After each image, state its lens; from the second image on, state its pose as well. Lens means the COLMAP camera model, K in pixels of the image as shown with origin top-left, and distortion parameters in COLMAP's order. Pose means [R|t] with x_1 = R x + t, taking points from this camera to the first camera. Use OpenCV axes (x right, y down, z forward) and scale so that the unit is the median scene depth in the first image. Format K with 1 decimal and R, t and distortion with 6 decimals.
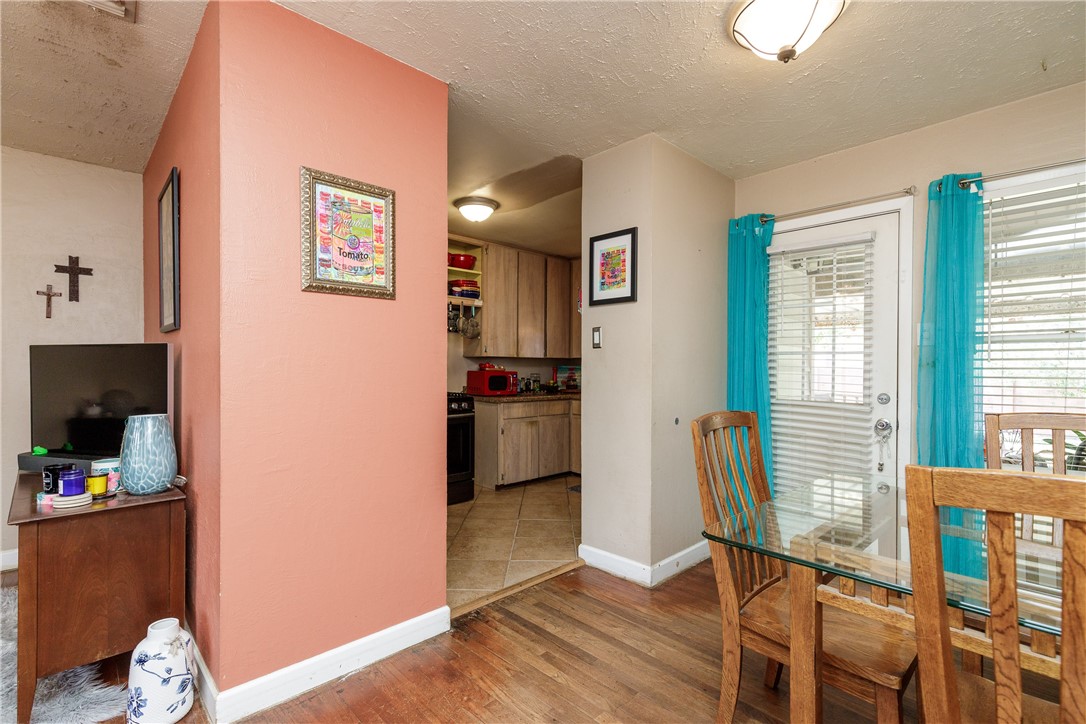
lens RADIAL K [[495.7, 0, 546.9], [0, 495.7, 375.2], [0, 0, 1]] dist [0.006464, -0.000019]
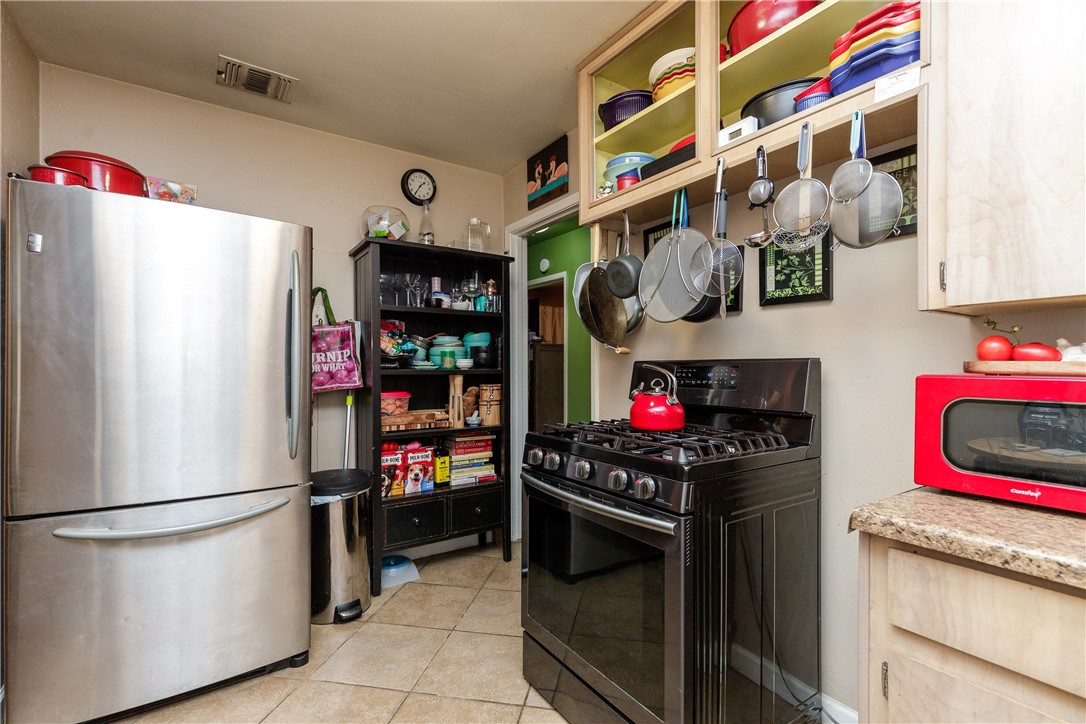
lens RADIAL K [[488.5, 0, 516.5], [0, 488.5, 369.6], [0, 0, 1]] dist [0.009161, 0.000181]
pose [[-0.192240, -0.000630, -0.981348, 0.128162], [-0.011885, 0.999928, 0.001687, -0.009362], [0.981276, 0.011988, -0.192233, 0.880966]]
